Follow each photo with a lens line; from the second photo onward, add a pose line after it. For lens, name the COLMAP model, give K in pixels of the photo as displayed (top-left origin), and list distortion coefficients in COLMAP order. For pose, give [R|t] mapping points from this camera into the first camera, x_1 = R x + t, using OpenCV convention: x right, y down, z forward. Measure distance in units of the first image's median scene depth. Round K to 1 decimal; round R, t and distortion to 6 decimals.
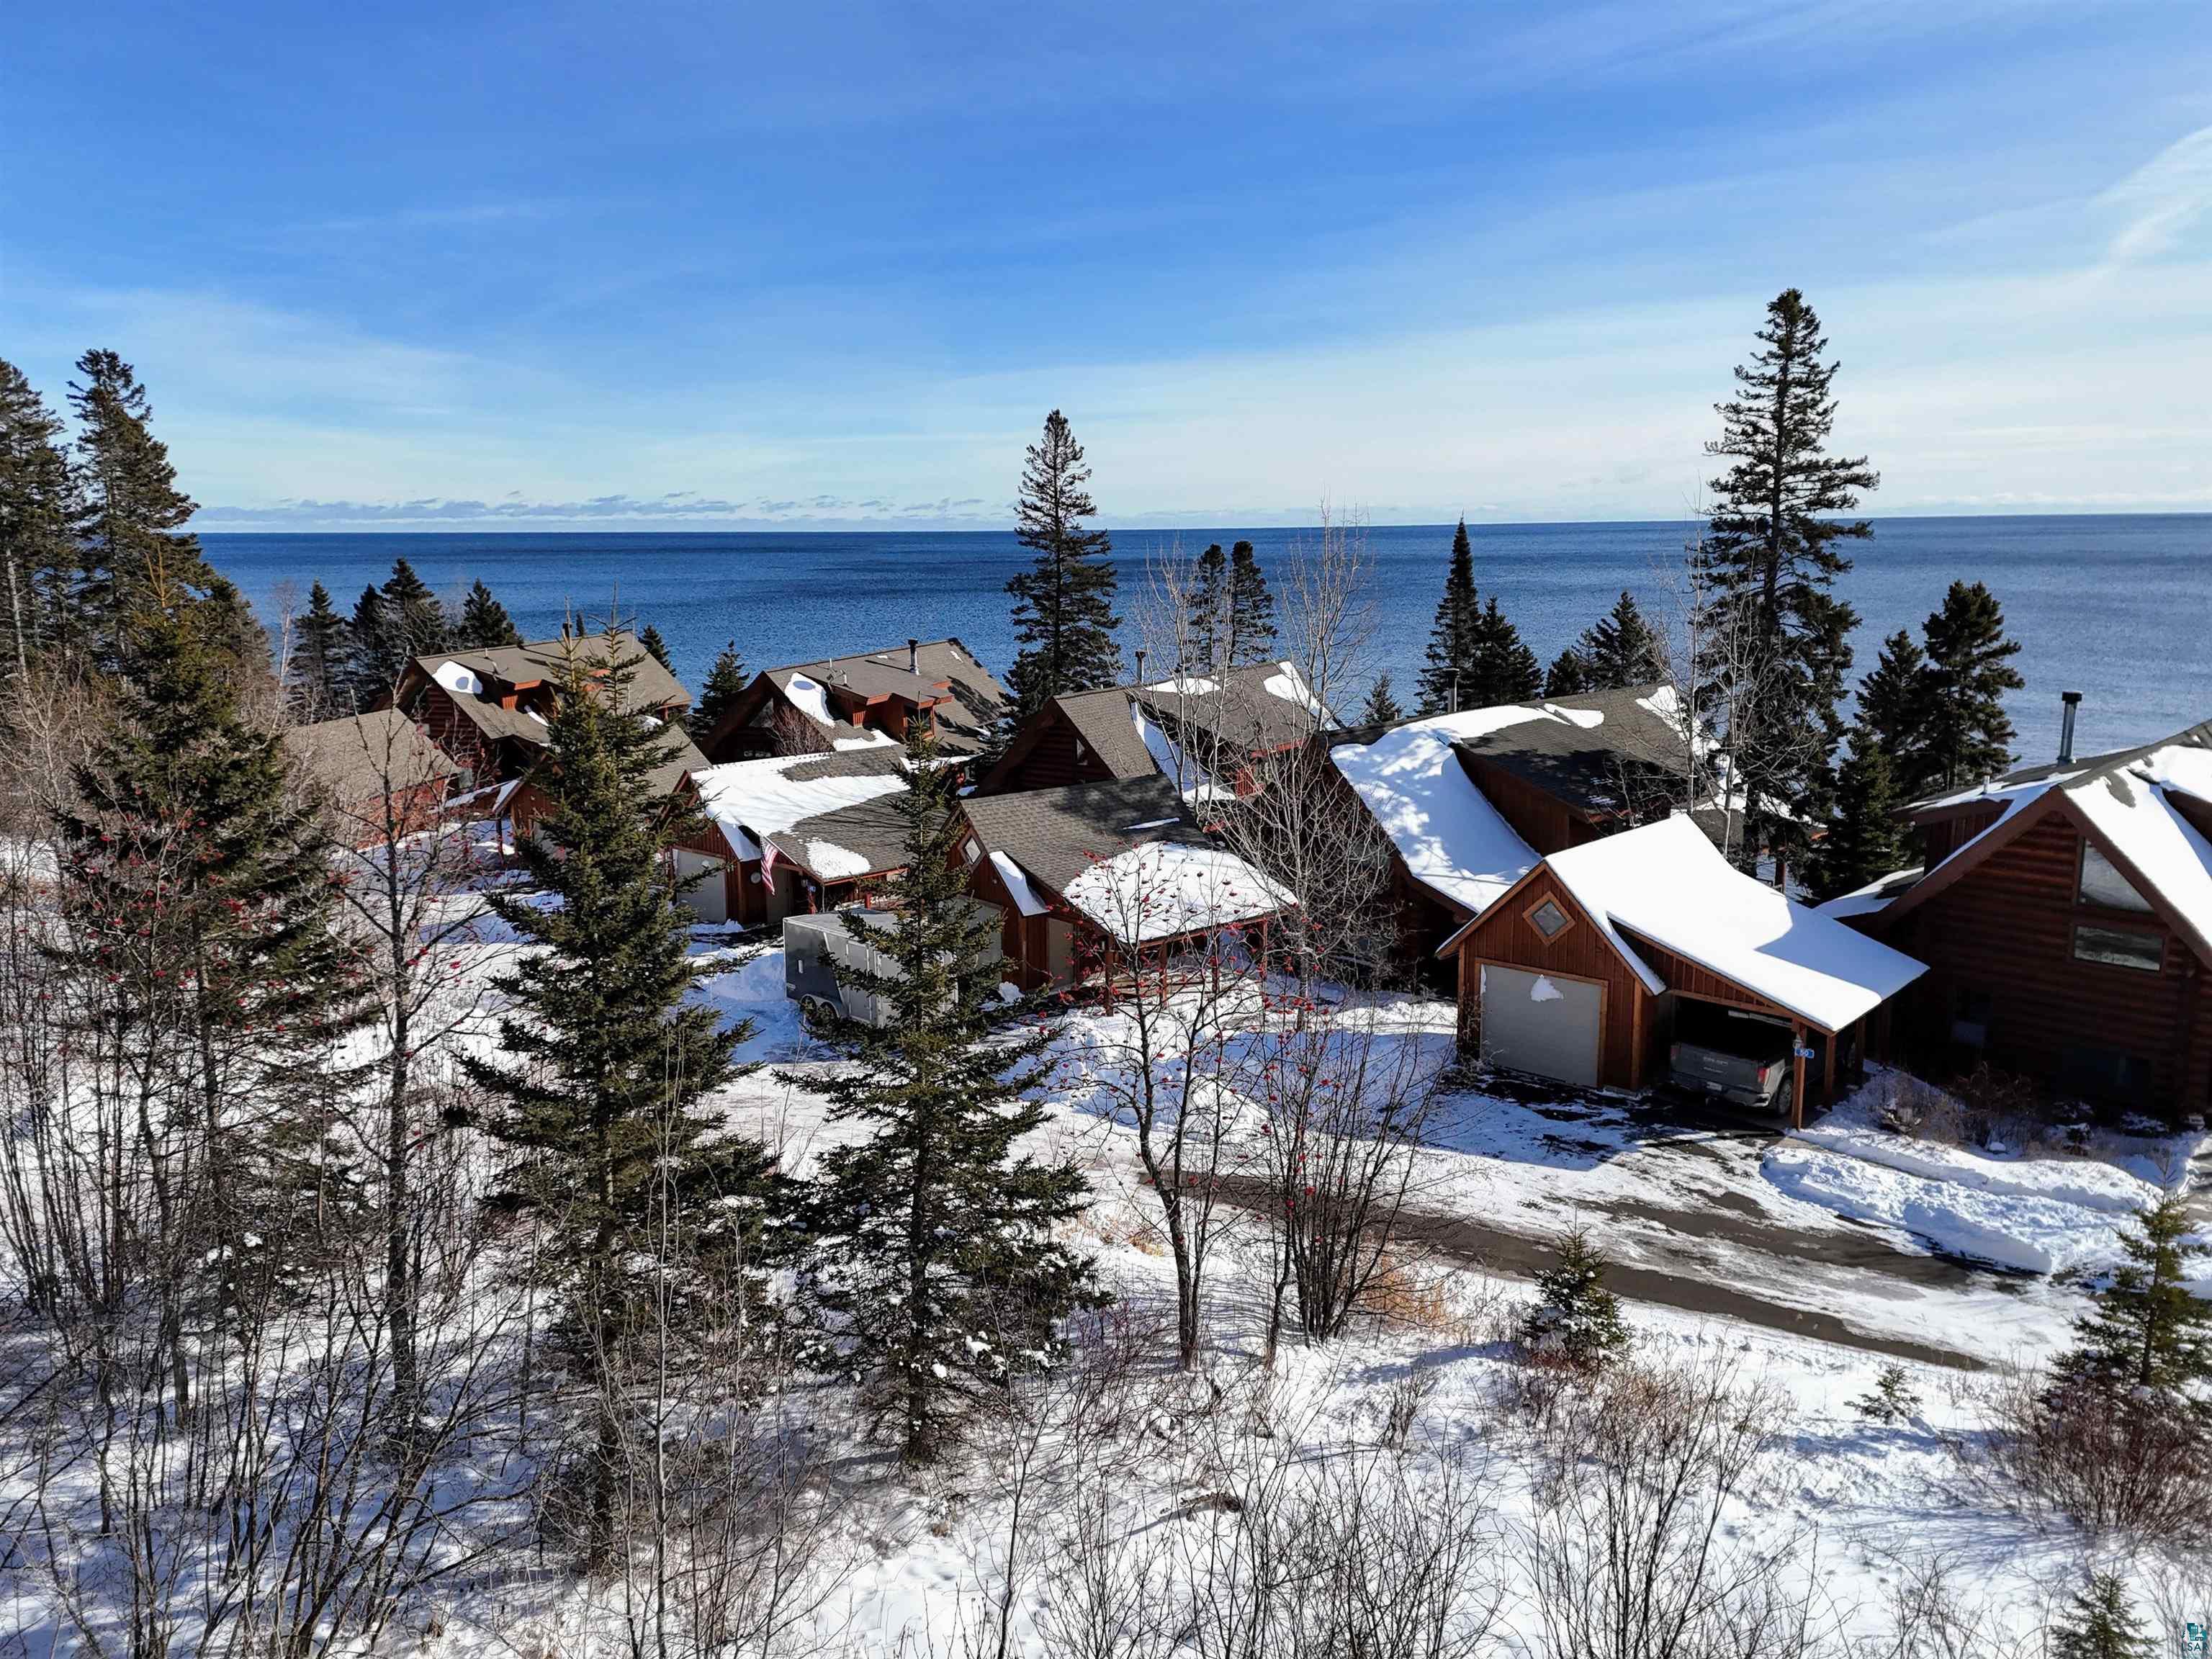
lens RADIAL K [[1589.8, 0, 1066.5], [0, 1589.8, 823.2], [0, 0, 1]] dist [0.075438, -0.053394]
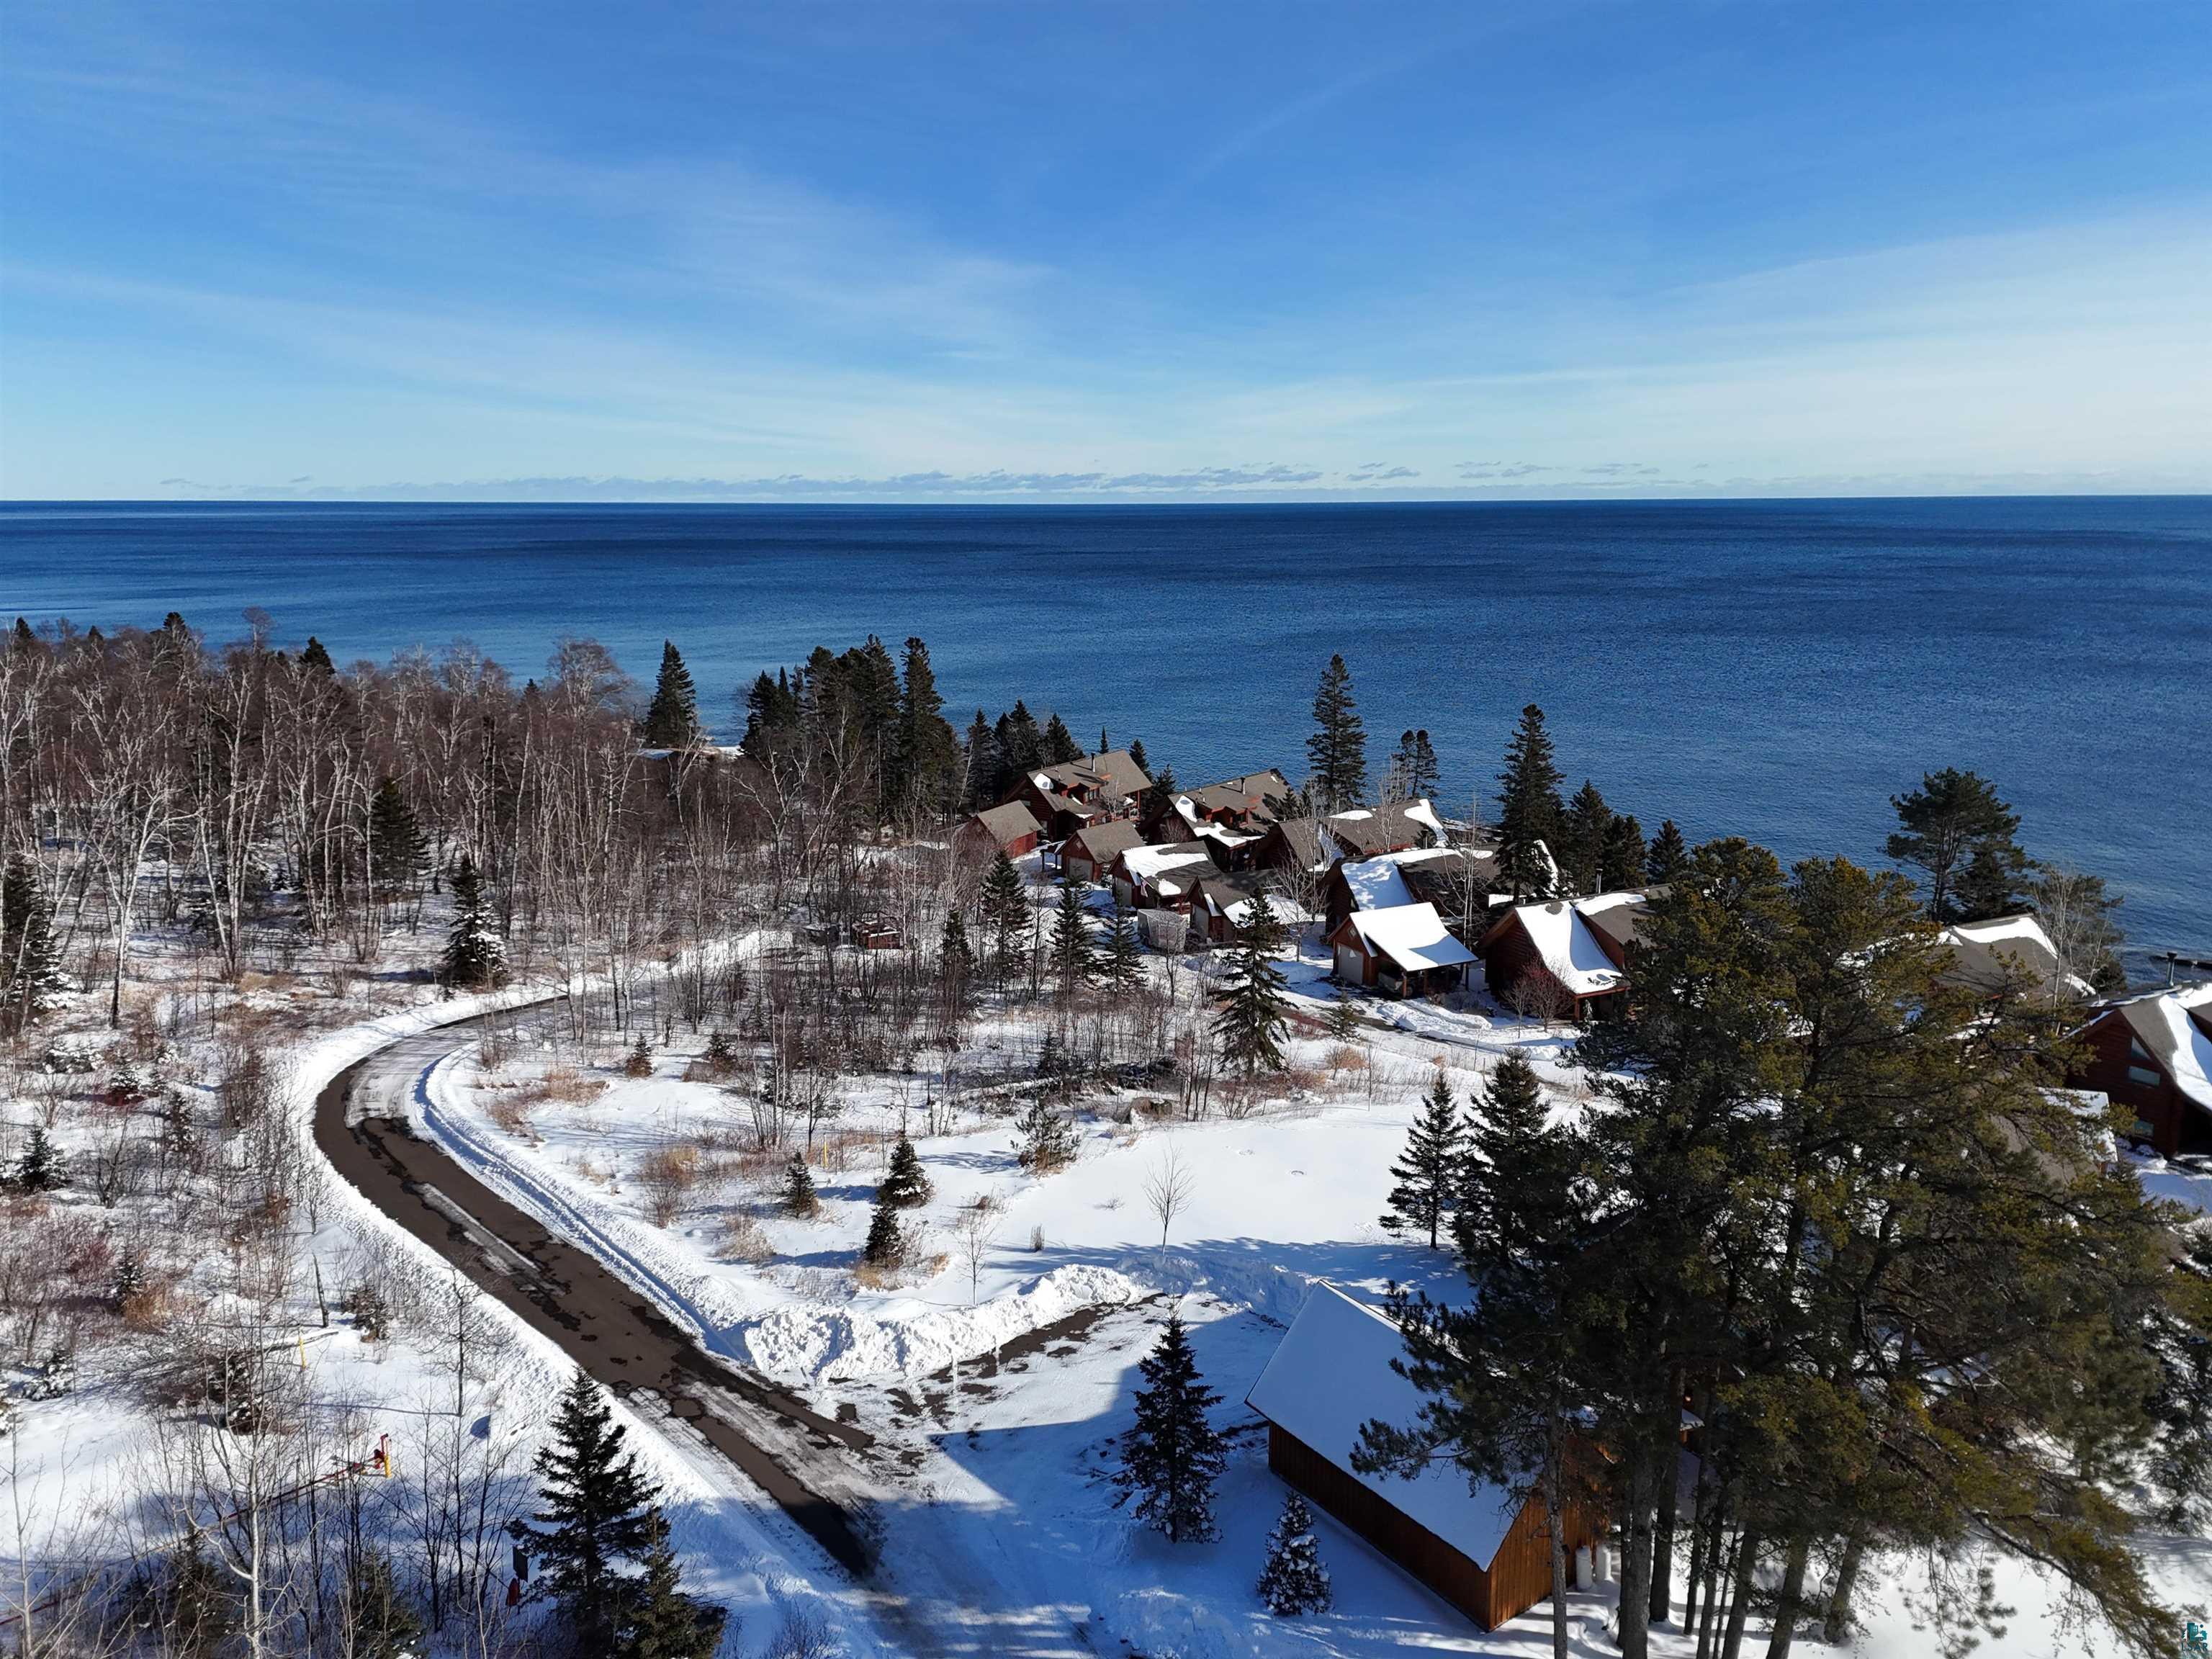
lens RADIAL K [[1589.8, 0, 1066.5], [0, 1589.8, 823.2], [0, 0, 1]] dist [0.075438, -0.053394]
pose [[0.942672, 0.072040, -0.325852, 0.407234], [-0.063433, 0.997301, 0.036977, -0.126942], [0.327636, -0.014187, 0.944697, -1.170146]]
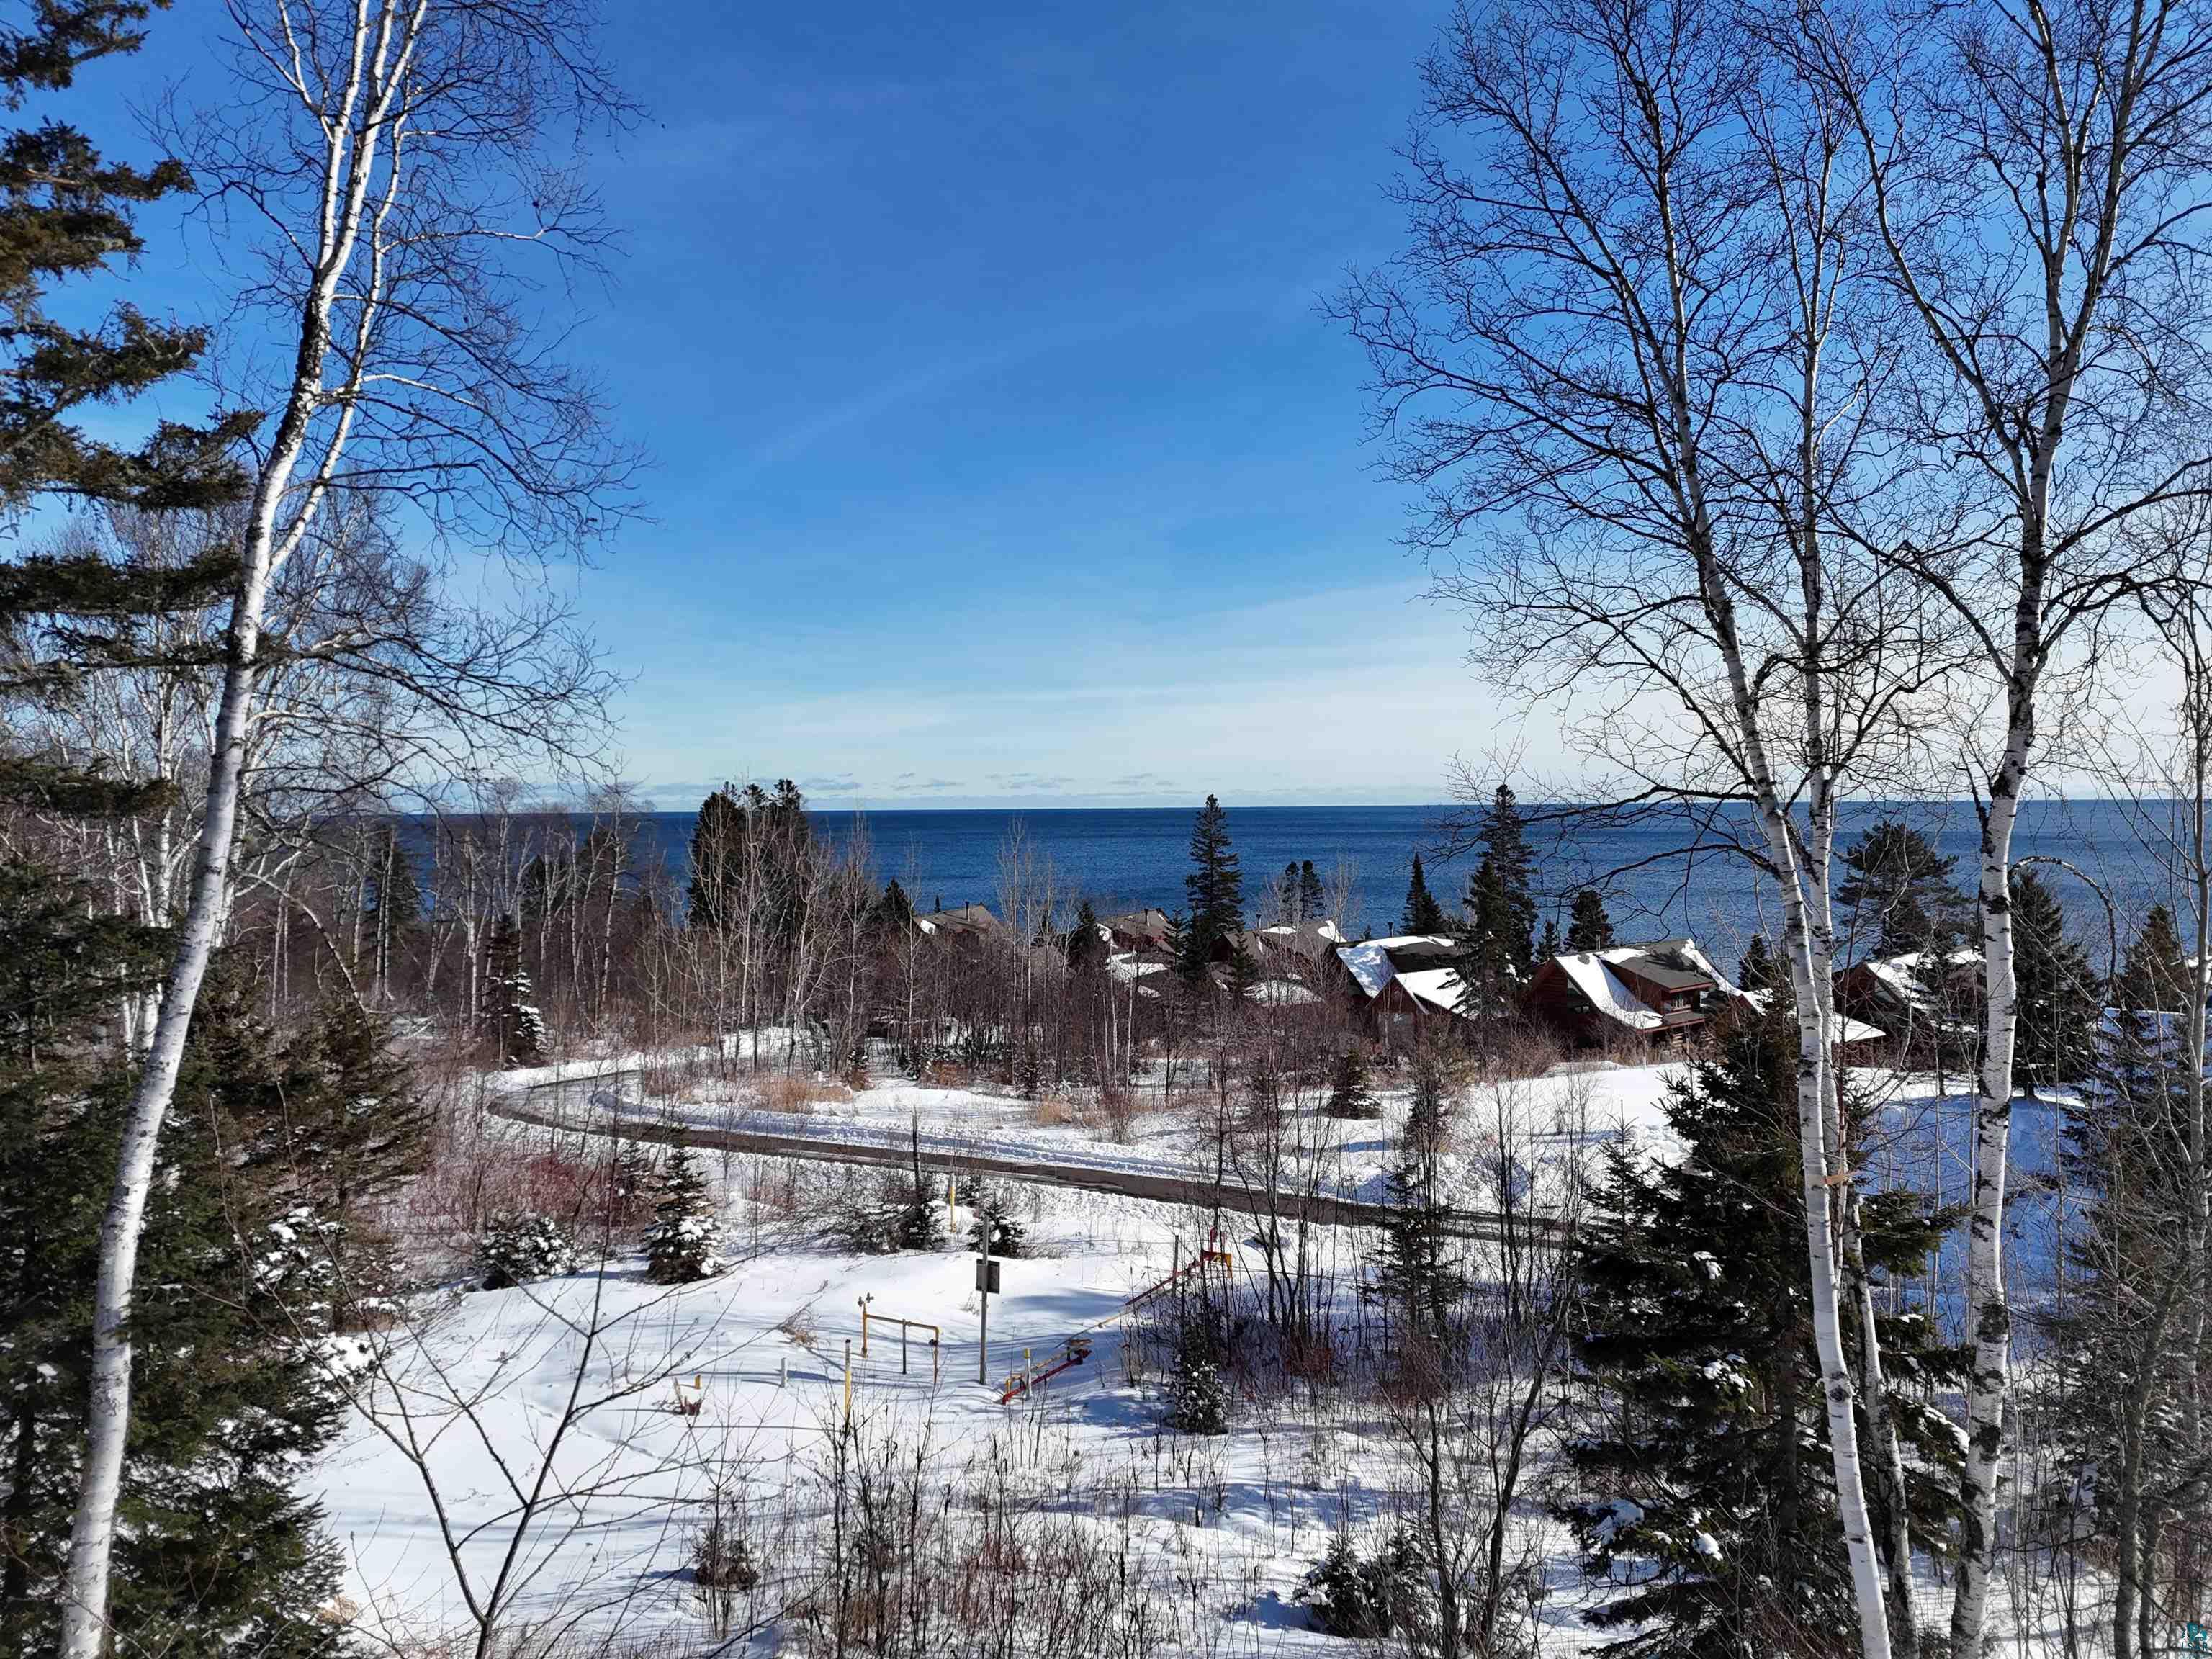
lens RADIAL K [[1589.8, 0, 1066.5], [0, 1589.8, 823.2], [0, 0, 1]] dist [0.075438, -0.053394]
pose [[0.998672, 0.008280, -0.050843, -0.106335], [-0.016723, 0.985650, -0.167972, 0.138517], [0.048722, 0.168600, 0.984480, -1.165796]]
